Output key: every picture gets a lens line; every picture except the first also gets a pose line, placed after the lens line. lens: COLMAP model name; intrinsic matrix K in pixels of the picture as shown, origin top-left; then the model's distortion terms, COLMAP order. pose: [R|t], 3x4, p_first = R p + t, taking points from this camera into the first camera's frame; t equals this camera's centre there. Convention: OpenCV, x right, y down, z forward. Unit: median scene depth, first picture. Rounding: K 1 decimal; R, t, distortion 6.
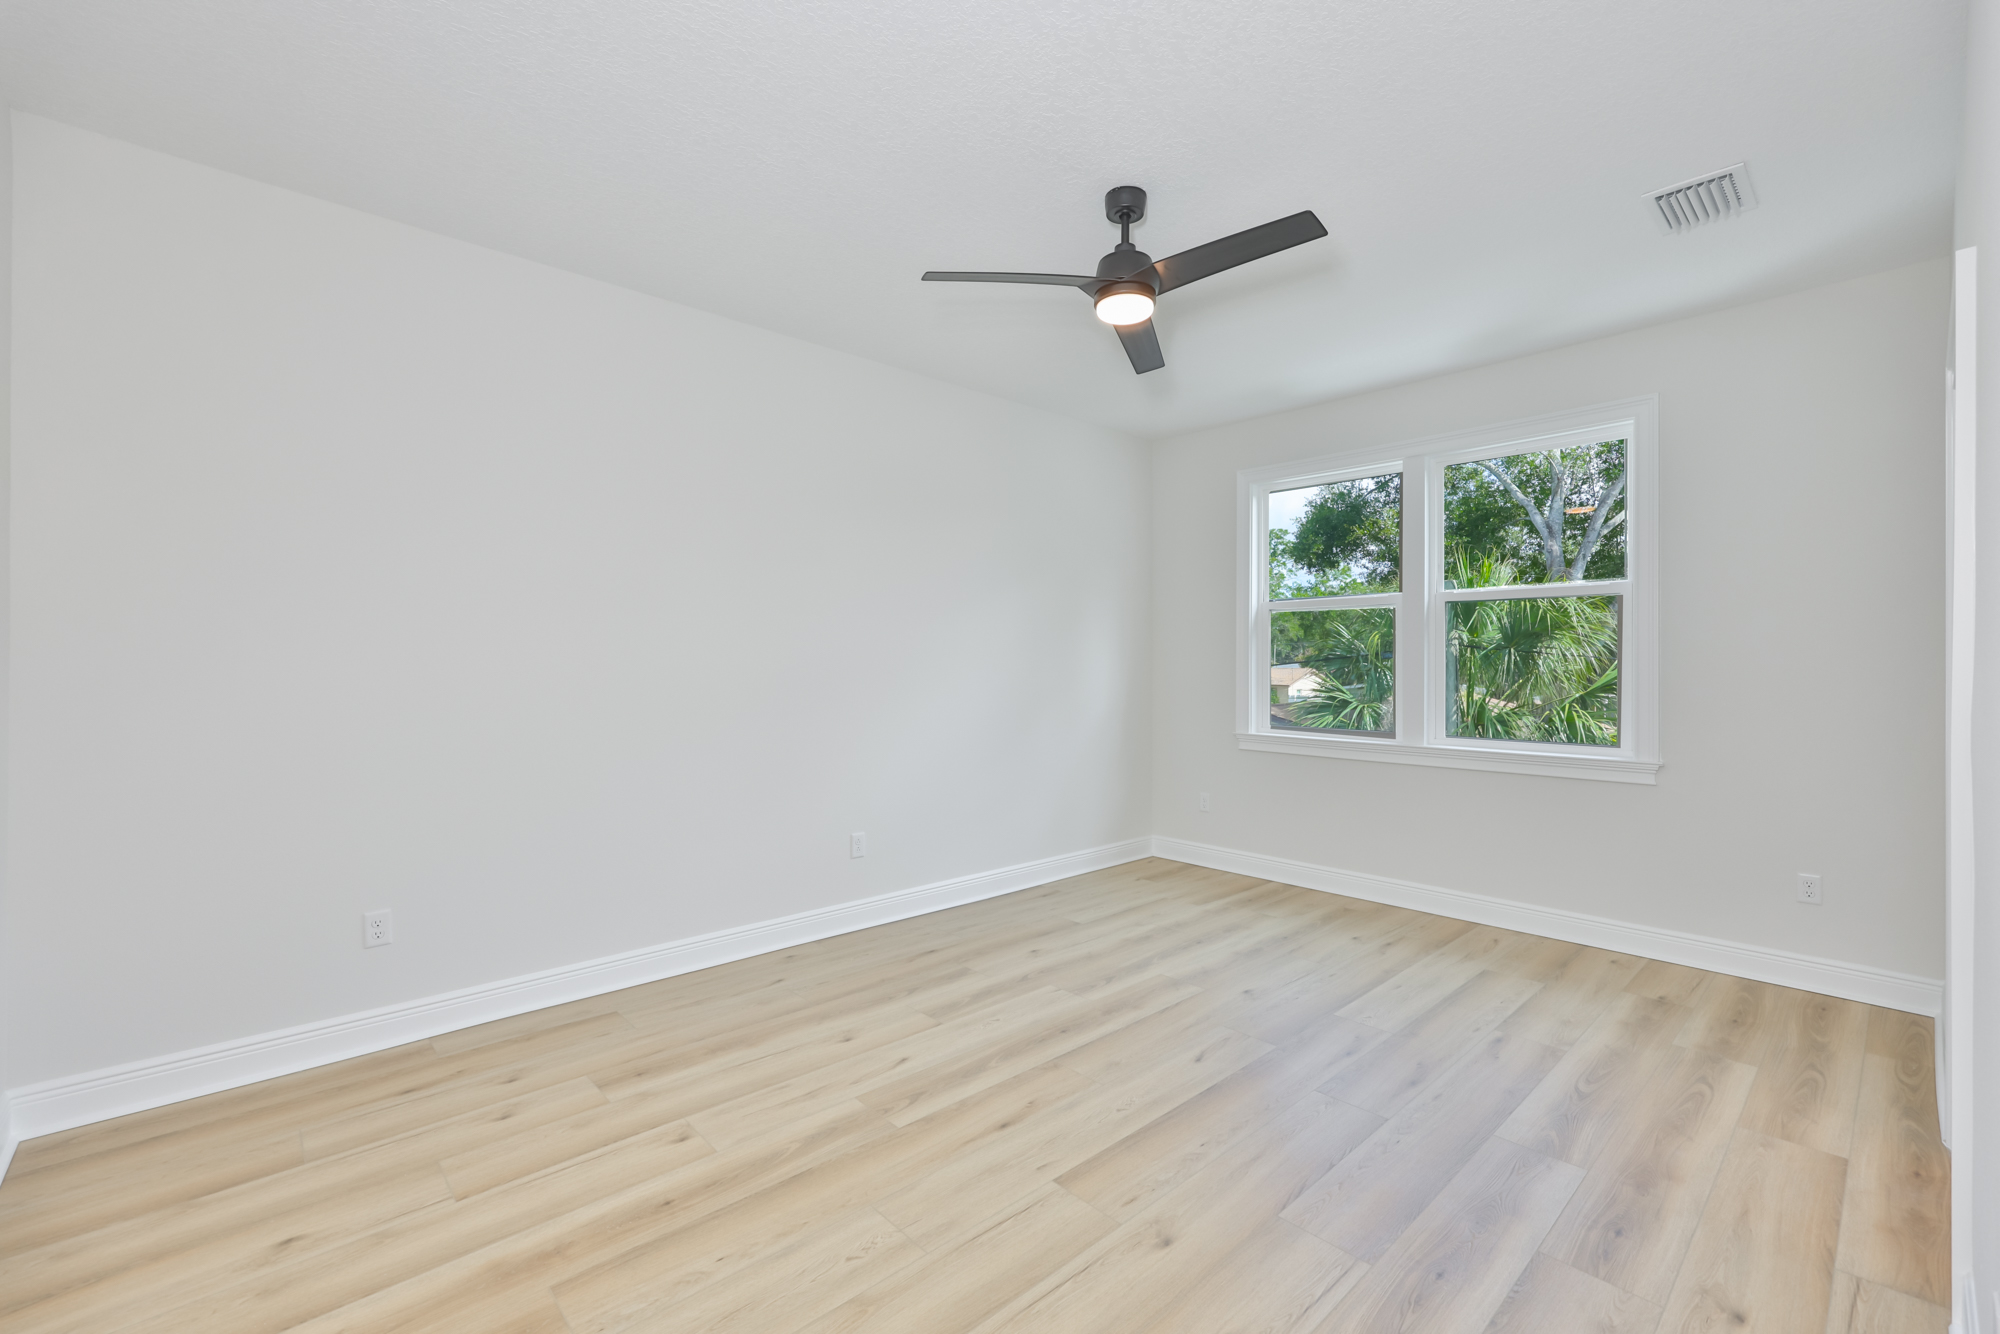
lens RADIAL K [[846.4, 0, 1002.1], [0, 846.4, 654.4], [0, 0, 1]] dist [-0.002063, -0.000248]
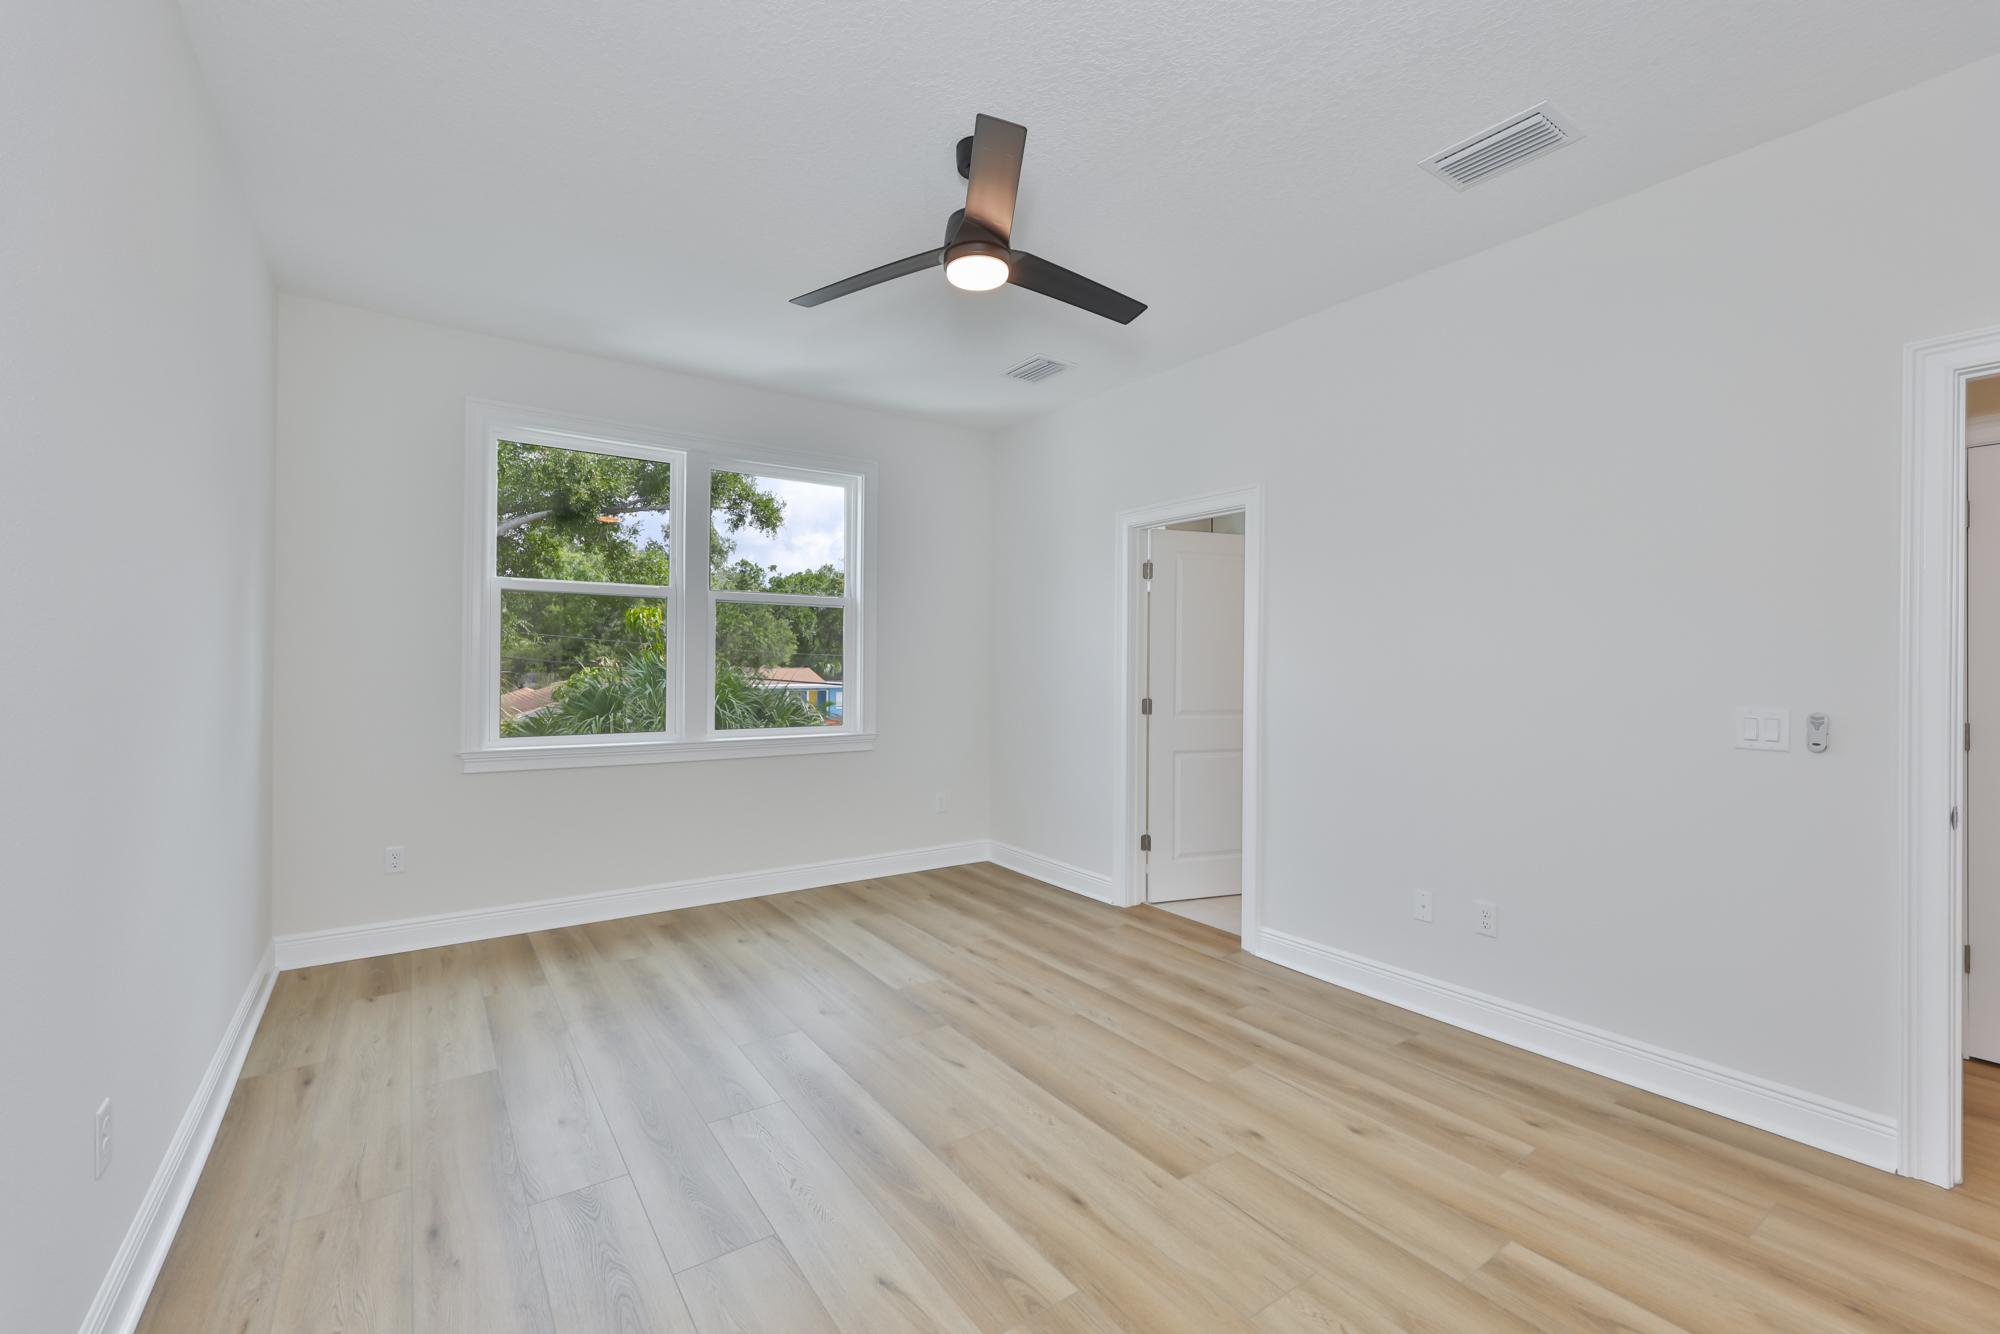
lens RADIAL K [[846.4, 0, 1002.1], [0, 846.4, 654.4], [0, 0, 1]] dist [-0.002063, -0.000248]
pose [[0.130187, 0.009128, 0.991447, -0.713738], [-0.018908, 0.999799, -0.006722, 0.007956], [-0.991309, -0.017871, 0.130333, 0.804920]]
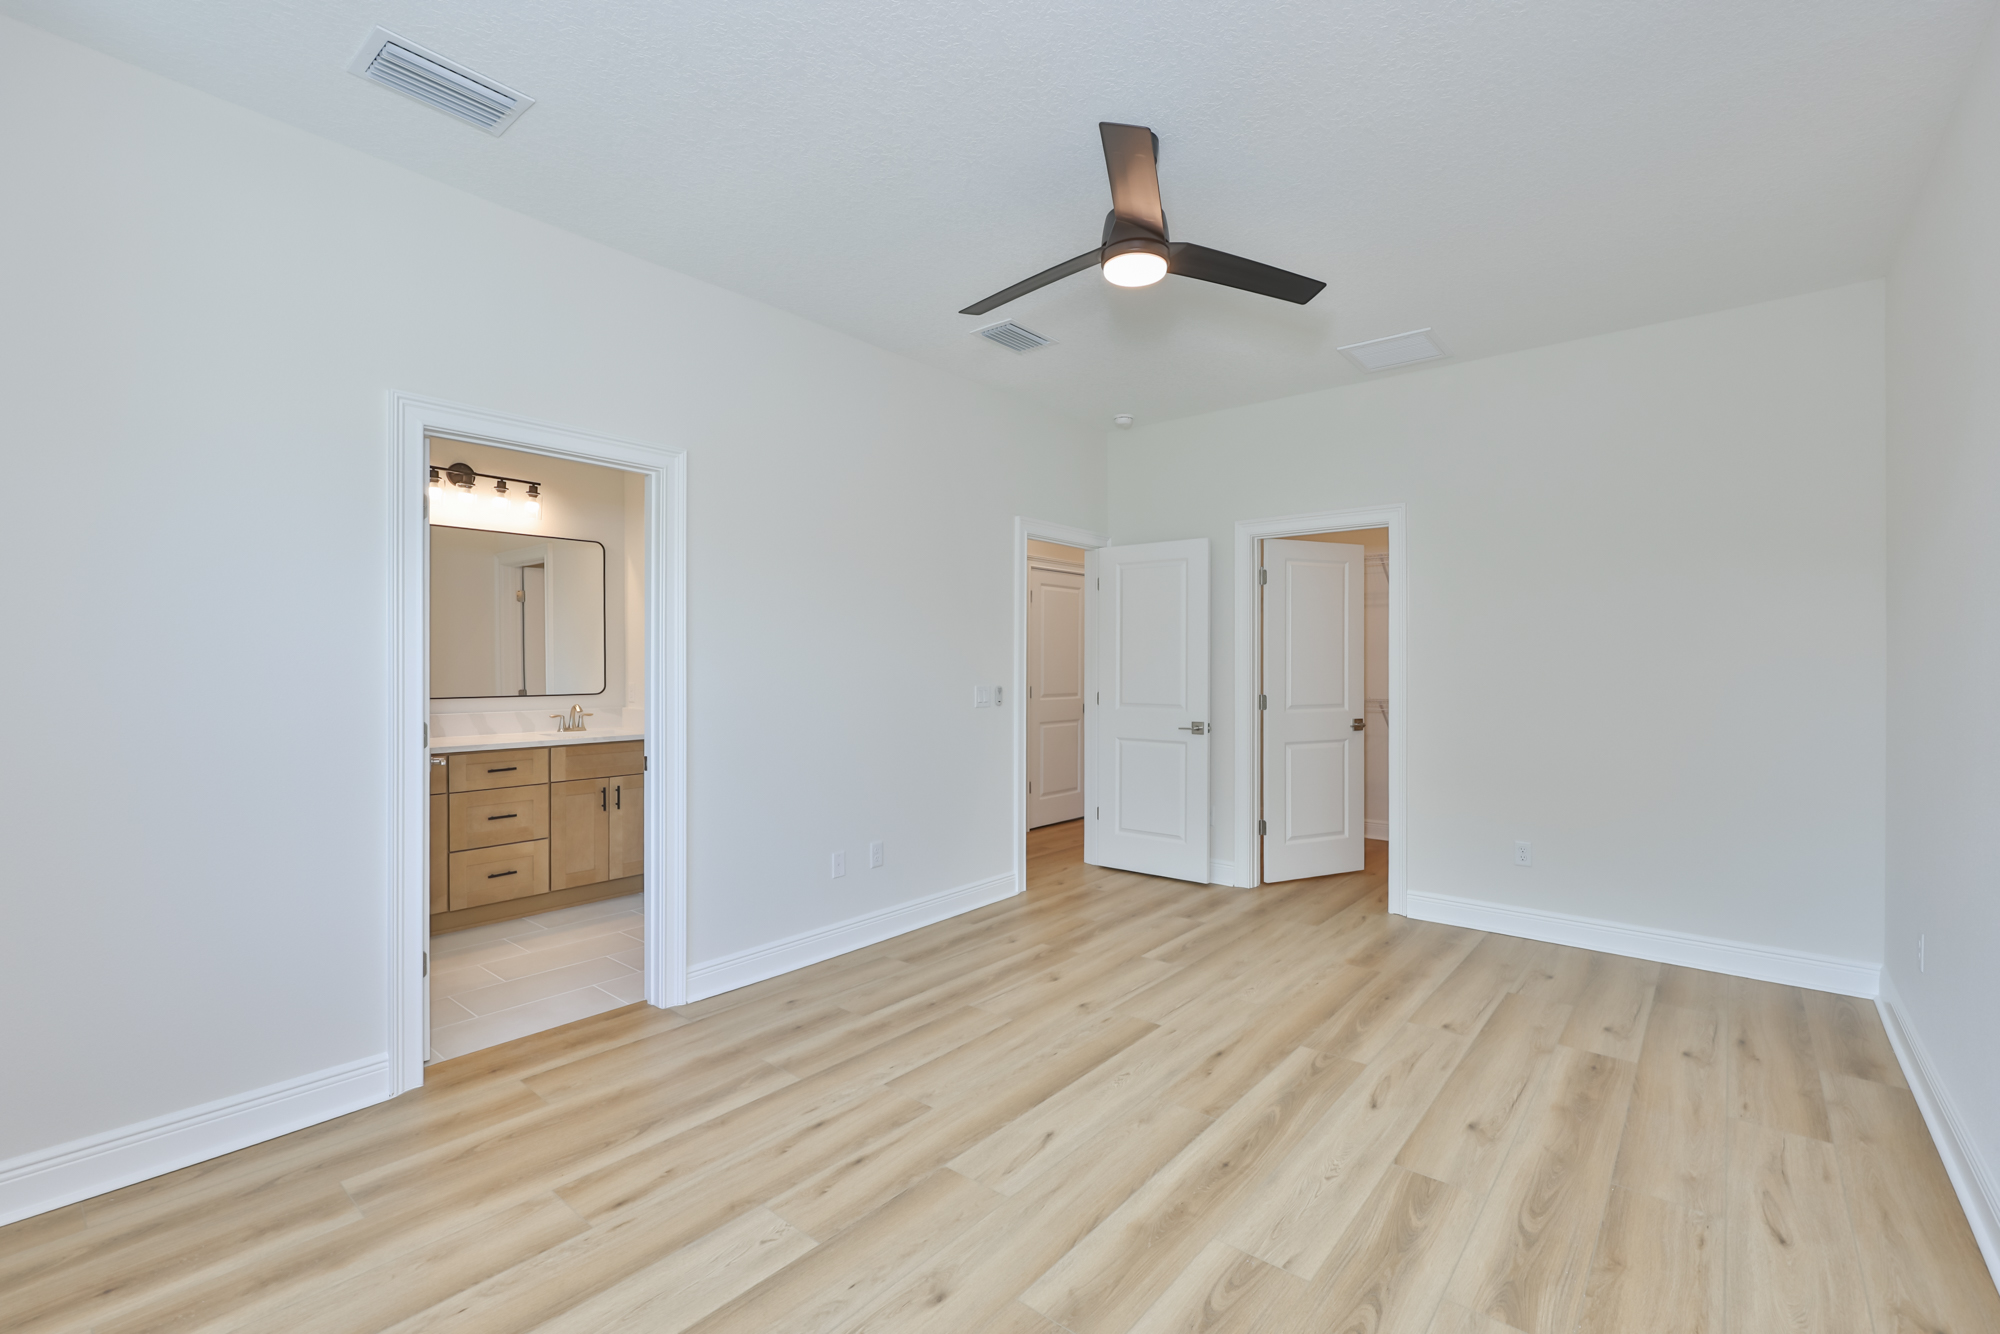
lens RADIAL K [[861.3, 0, 1033.7], [0, 861.3, 658.6], [0, 0, 1]] dist [-0.002667, 0.000120]
pose [[-0.989351, -0.001989, -0.145539, 0.360331], [0.000647, 0.999837, -0.018060, 0.020752], [0.145551, -0.017962, -0.989188, 1.789131]]
